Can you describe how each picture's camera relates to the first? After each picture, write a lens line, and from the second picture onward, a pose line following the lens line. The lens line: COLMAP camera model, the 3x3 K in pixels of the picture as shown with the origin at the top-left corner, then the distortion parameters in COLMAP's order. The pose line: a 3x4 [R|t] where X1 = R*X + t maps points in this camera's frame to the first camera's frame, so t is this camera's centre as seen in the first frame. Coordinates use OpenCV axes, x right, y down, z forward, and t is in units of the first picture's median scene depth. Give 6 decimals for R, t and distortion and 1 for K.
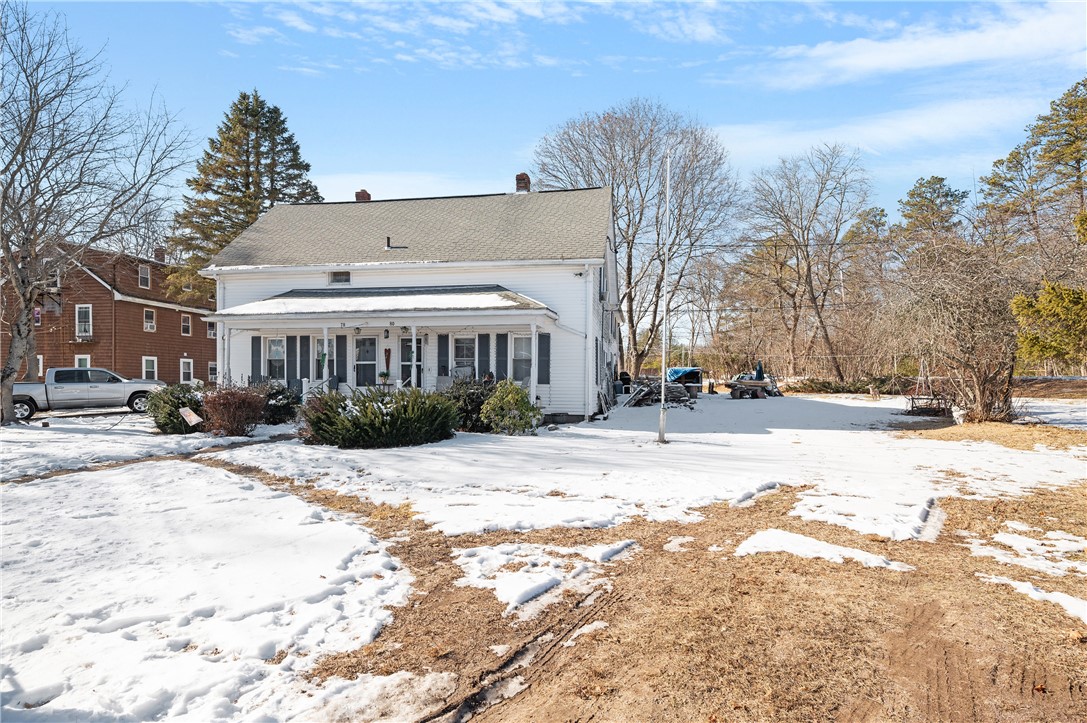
lens RADIAL K [[558.6, 0, 551.5], [0, 558.6, 381.1], [0, 0, 1]] dist [-0.000426, -0.000060]
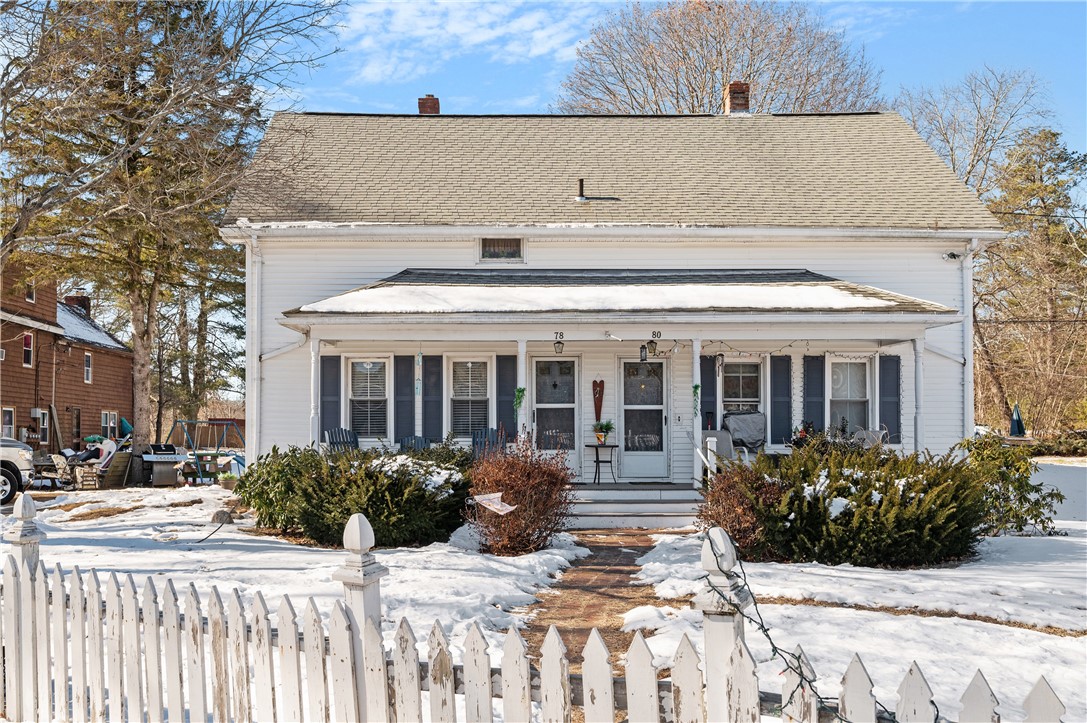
lens RADIAL K [[922.9, 0, 540.2], [0, 922.9, 404.2], [0, 0, 1]] dist [-0.019305, 0.013120]
pose [[0.987616, 0.002033, 0.156880, -0.481239], [0.003562, 0.999368, -0.035373, -0.003121], [-0.156853, 0.035494, 0.986984, 0.115154]]
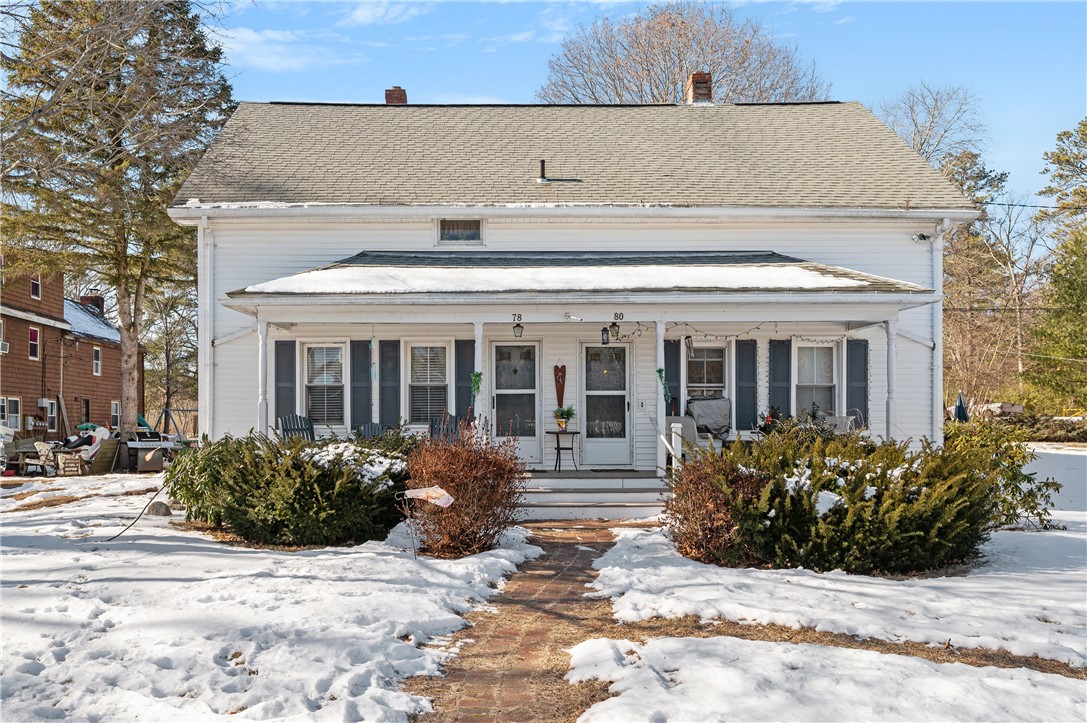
lens RADIAL K [[798.8, 0, 529.1], [0, 798.8, 413.9], [0, 0, 1]] dist [-0.010317, -0.008852]
pose [[0.986135, -0.003153, 0.165915, -0.439945], [0.005429, 0.999897, -0.013265, -0.001890], [-0.165857, 0.013982, 0.986051, 0.246384]]
